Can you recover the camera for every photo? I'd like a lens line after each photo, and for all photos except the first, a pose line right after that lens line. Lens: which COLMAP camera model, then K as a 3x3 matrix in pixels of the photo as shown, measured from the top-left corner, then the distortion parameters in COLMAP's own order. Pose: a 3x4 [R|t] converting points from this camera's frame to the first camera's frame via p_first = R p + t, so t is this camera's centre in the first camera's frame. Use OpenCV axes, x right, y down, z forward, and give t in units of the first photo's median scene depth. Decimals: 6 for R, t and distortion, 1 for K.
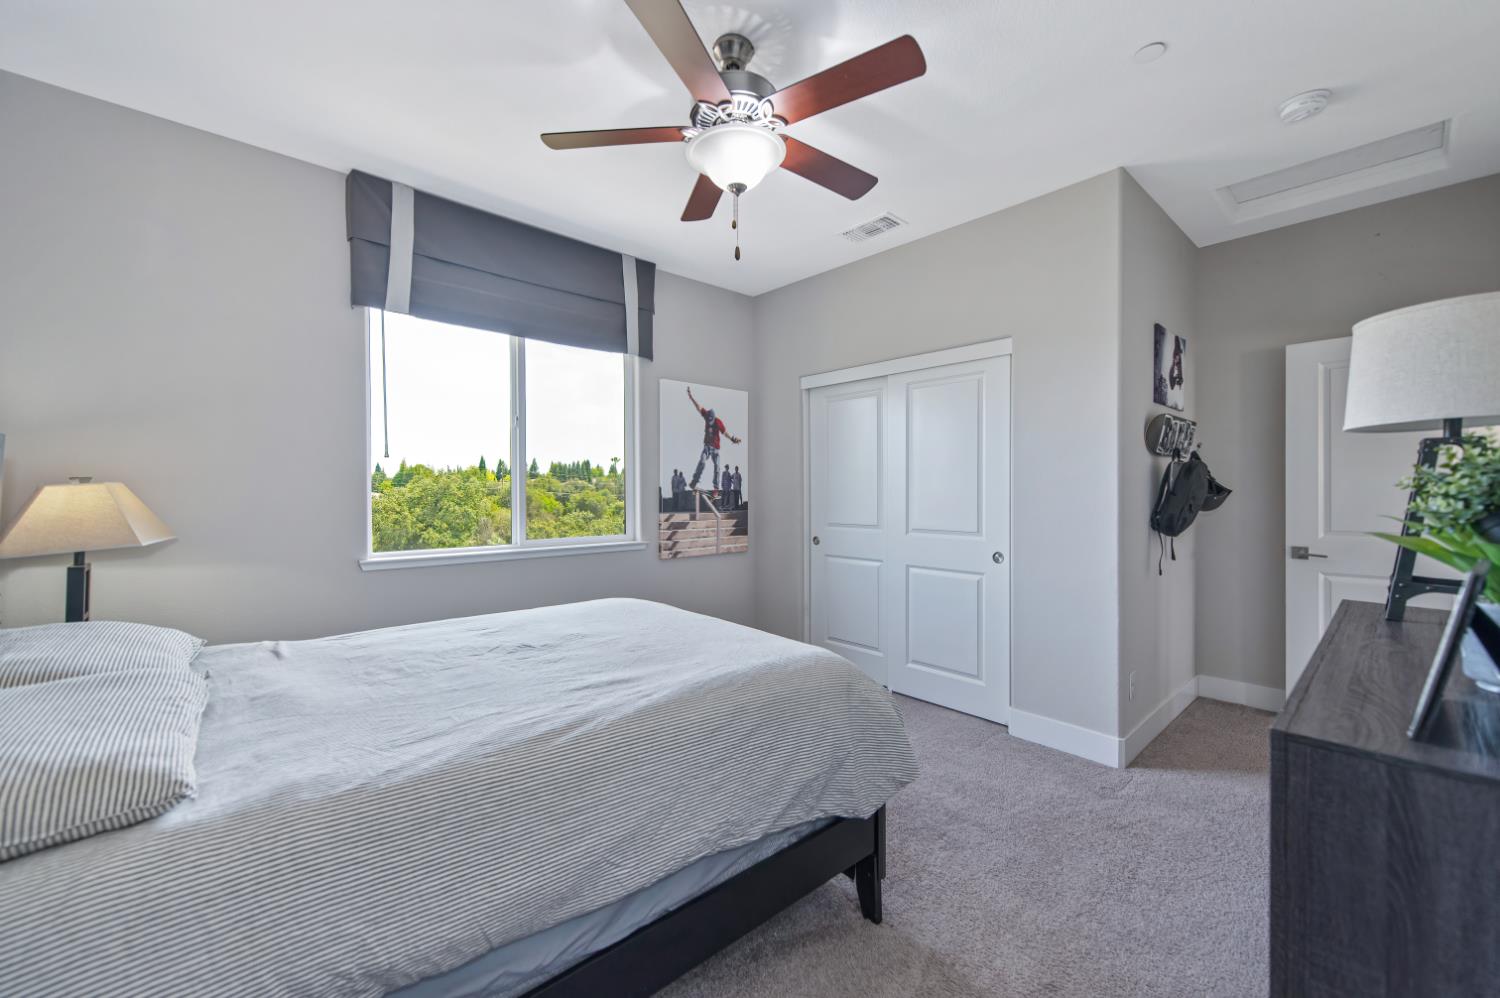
lens RADIAL K [[599.1, 0, 749.8], [0, 599.1, 492.0], [0, 0, 1]] dist [0.021902, -0.000005]
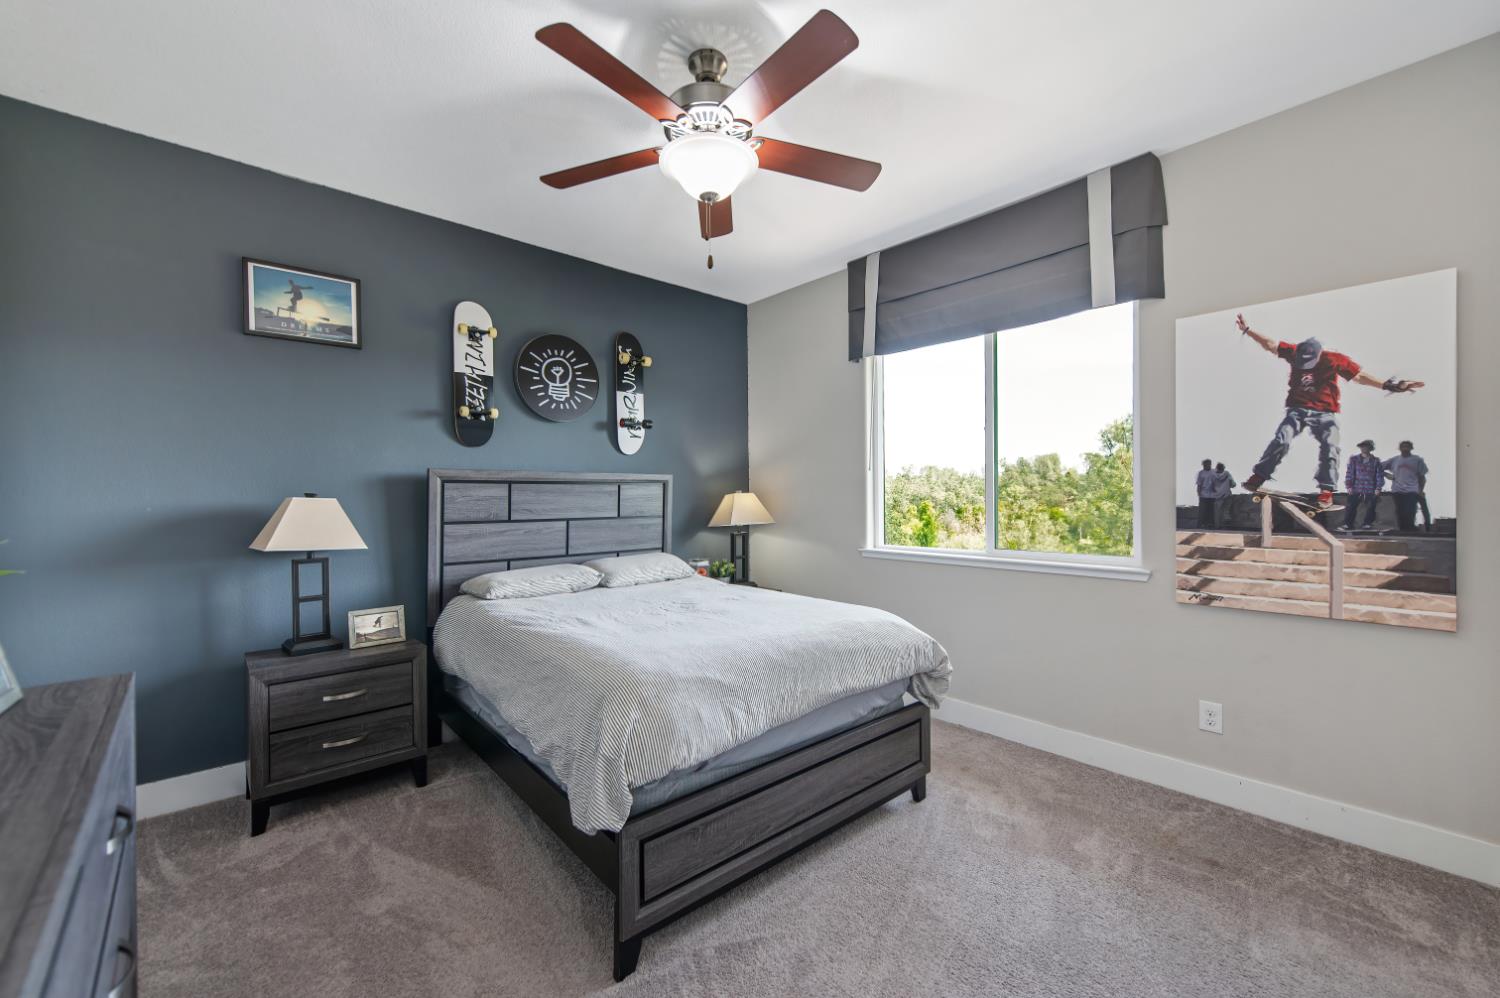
lens RADIAL K [[599.1, 0, 749.8], [0, 599.1, 492.0], [0, 0, 1]] dist [0.021902, -0.000005]
pose [[0.006533, -0.005510, -0.999963, 0.472733], [0.005742, 0.999969, -0.005472, -0.004284], [0.999962, -0.005706, 0.006564, 0.517080]]
